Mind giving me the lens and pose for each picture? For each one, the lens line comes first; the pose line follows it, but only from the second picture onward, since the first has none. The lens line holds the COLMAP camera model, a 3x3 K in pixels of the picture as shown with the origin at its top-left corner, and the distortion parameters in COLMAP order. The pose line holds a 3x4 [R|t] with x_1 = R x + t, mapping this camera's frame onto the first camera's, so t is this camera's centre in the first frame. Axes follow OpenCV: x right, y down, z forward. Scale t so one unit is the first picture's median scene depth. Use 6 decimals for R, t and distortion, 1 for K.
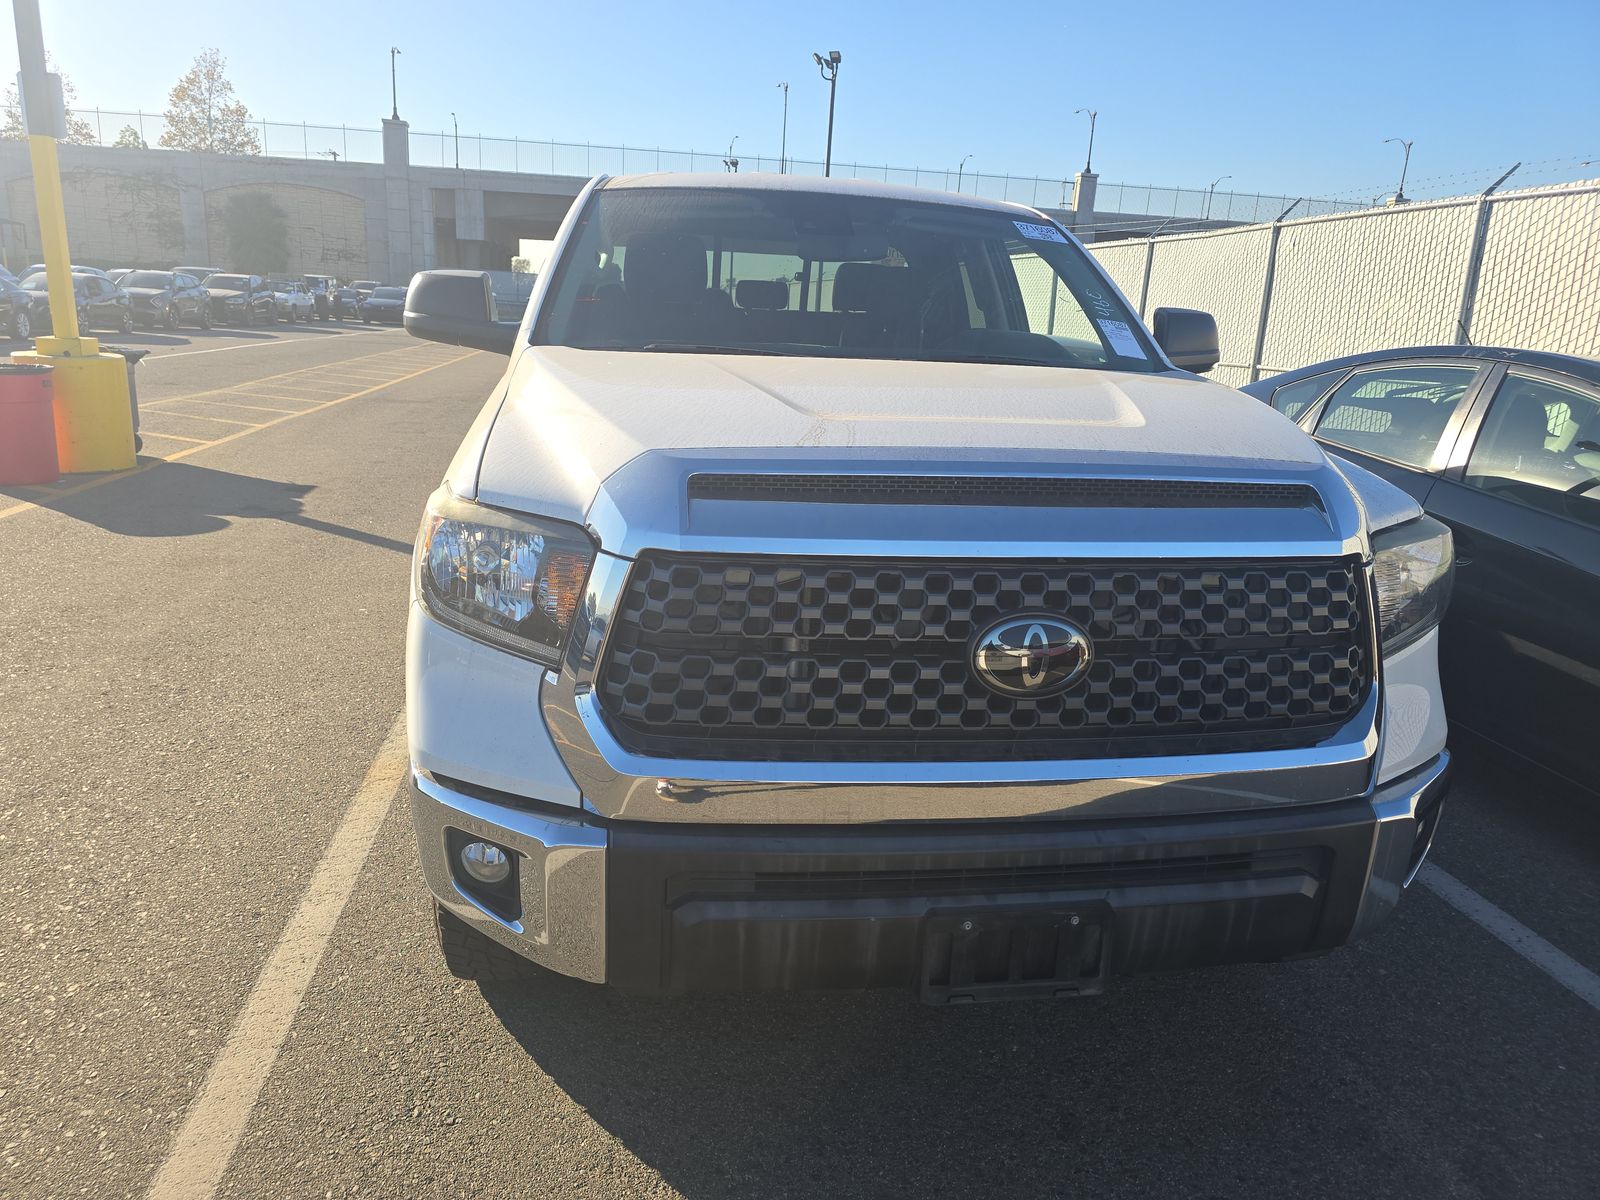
lens RADIAL K [[1082.2, 0, 802.6], [0, 1082.2, 597.6], [0, 0, 1]] dist [0.029135, -0.030259]
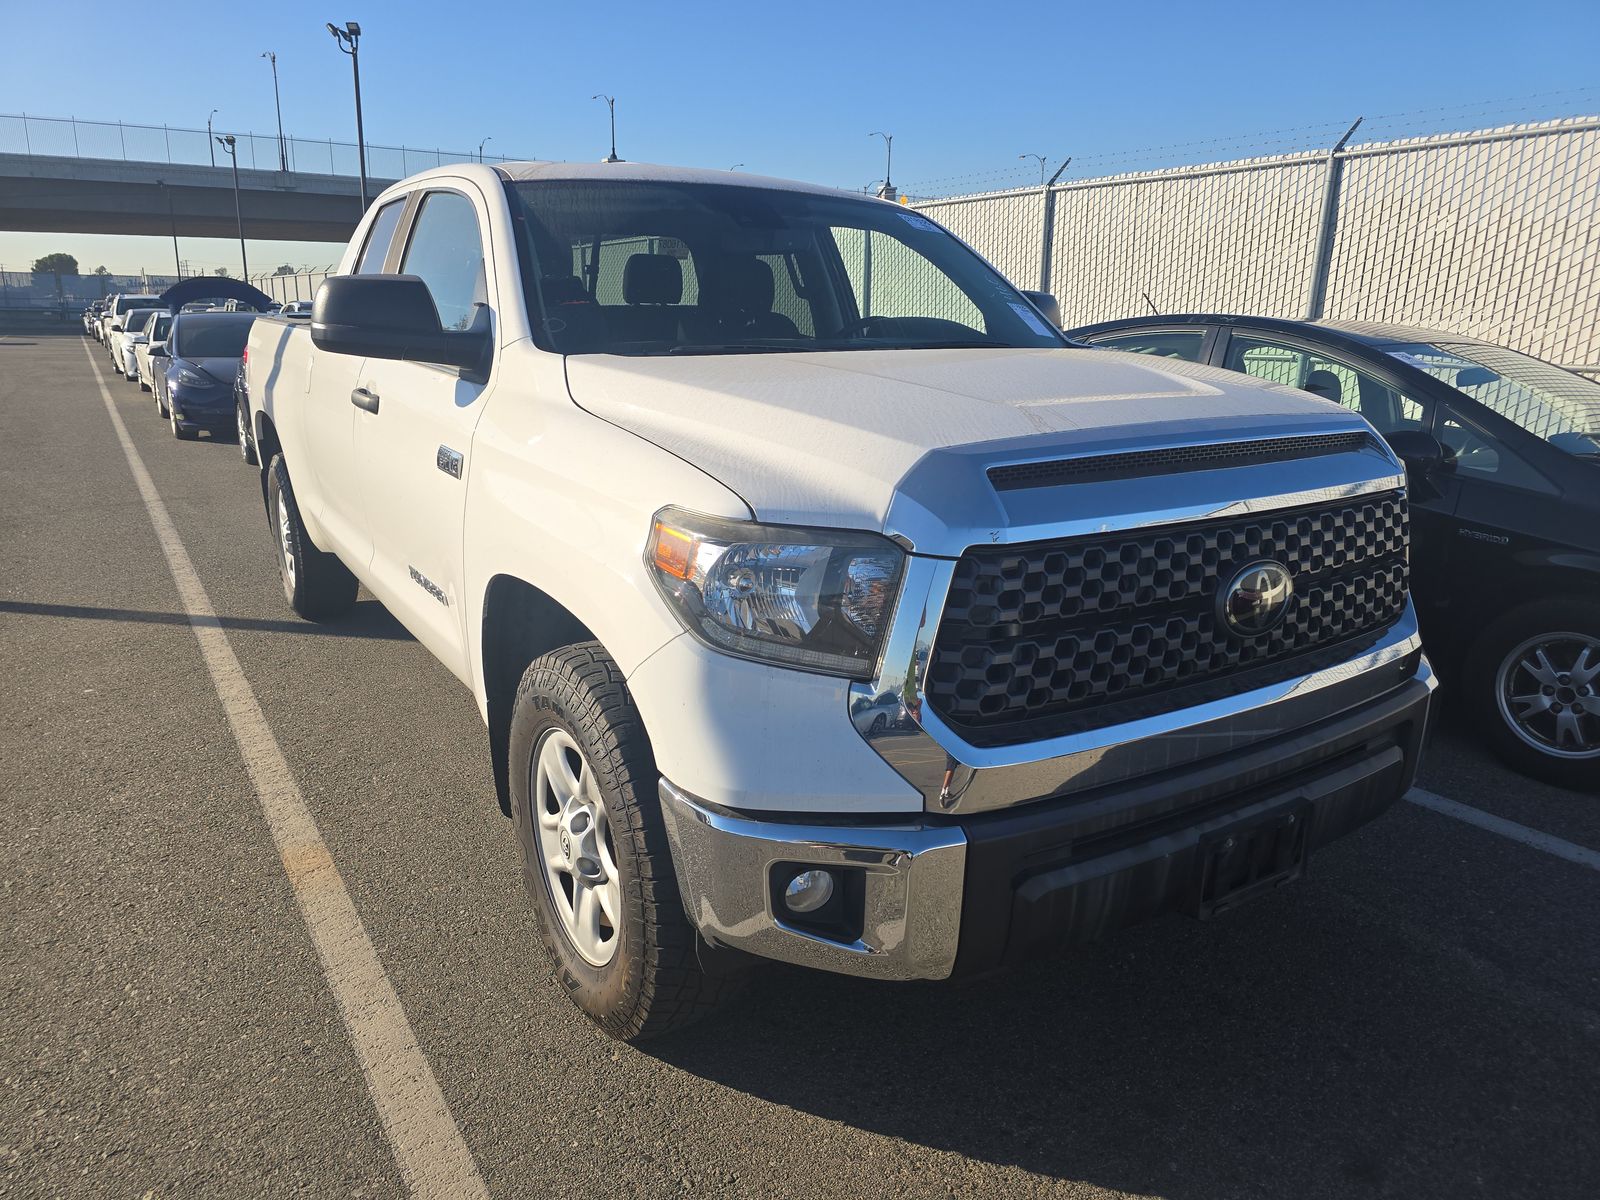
lens RADIAL K [[1082.2, 0, 797.5], [0, 1082.2, 602.8], [0, 0, 1]] dist [0.029135, -0.030259]
pose [[0.916588, -0.140285, 0.374415, -0.335461], [0.134178, 0.990047, 0.042473, -0.028014], [-0.376646, 0.011309, 0.926288, 0.058737]]
